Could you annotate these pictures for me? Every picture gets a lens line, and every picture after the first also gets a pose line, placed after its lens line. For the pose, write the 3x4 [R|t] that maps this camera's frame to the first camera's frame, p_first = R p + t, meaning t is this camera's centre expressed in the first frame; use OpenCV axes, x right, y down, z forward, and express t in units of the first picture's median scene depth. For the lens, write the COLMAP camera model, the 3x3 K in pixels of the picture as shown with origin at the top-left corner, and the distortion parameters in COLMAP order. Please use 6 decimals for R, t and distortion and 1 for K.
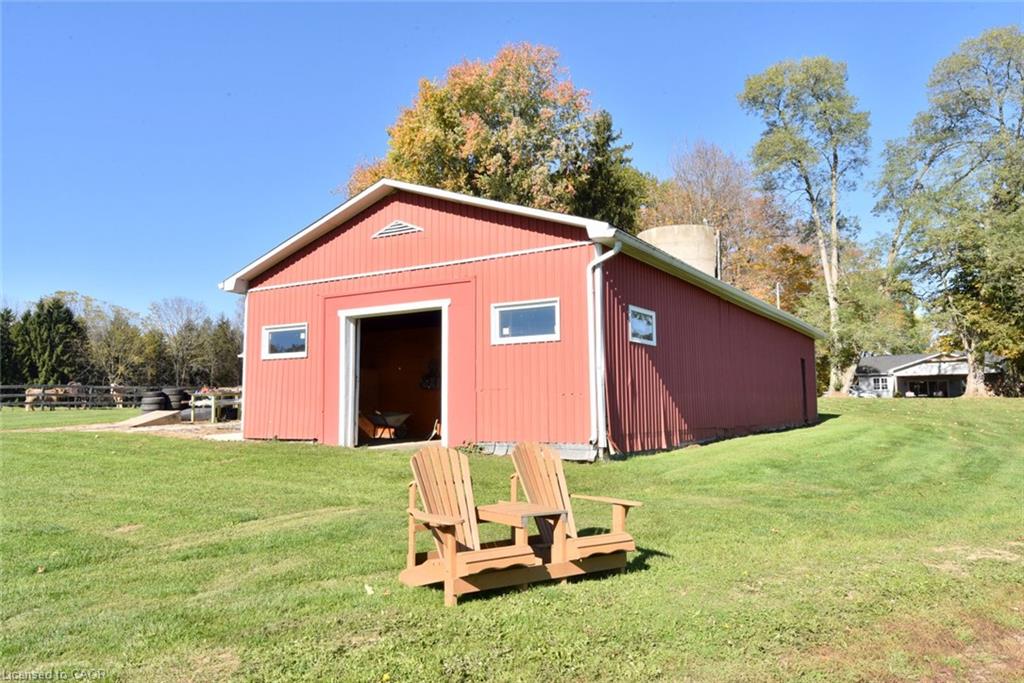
lens RADIAL K [[746.7, 0, 515.0], [0, 746.7, 341.0], [0, 0, 1]] dist [0.000015, -0.000204]
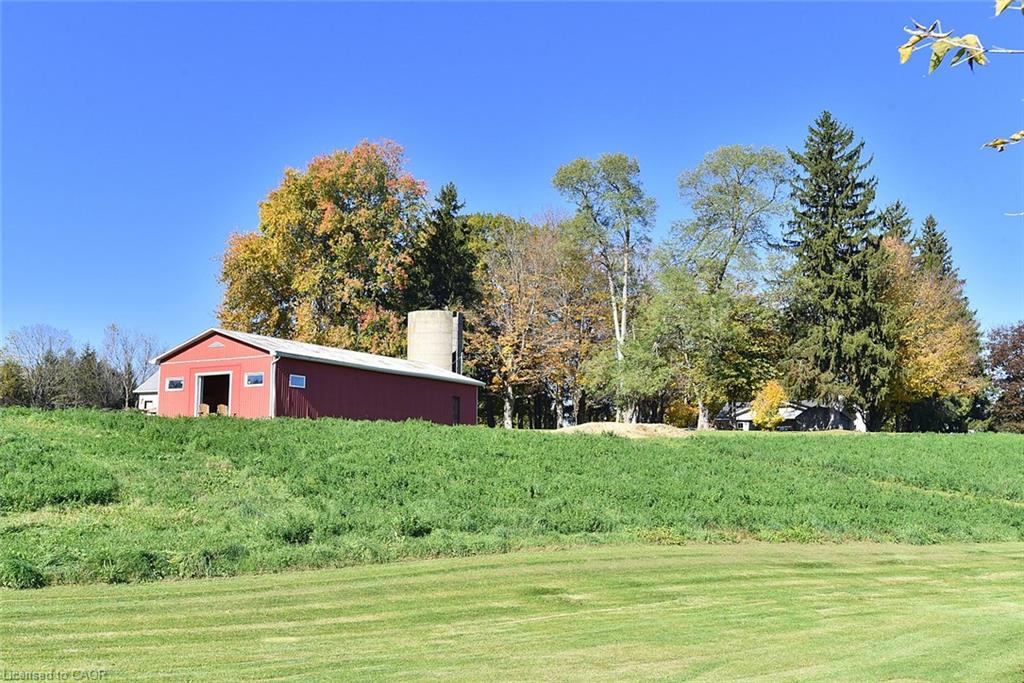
lens RADIAL K [[1059.4, 0, 510.1], [0, 1059.4, 340.7], [0, 0, 1]] dist [-0.006882, 0.000000]
pose [[0.999610, 0.015649, 0.023124, 0.092639], [-0.014794, 0.999218, -0.036679, -0.003984], [-0.023680, 0.036322, 0.999060, -0.326165]]
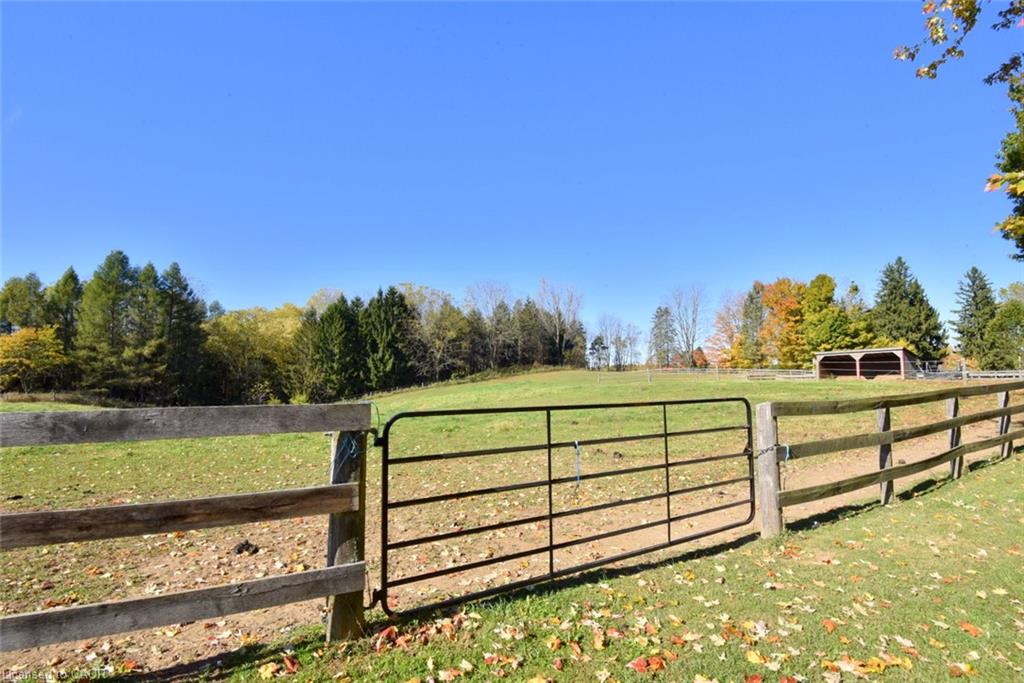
lens RADIAL K [[467.9, 0, 511.3], [0, 467.9, 341.7], [0, 0, 1]] dist [0.000141, 0.000007]
pose [[0.895419, -0.022830, -0.444638, -0.112511], [0.044603, 0.998260, 0.038568, 0.012652], [0.442984, -0.054367, 0.894879, 0.427847]]
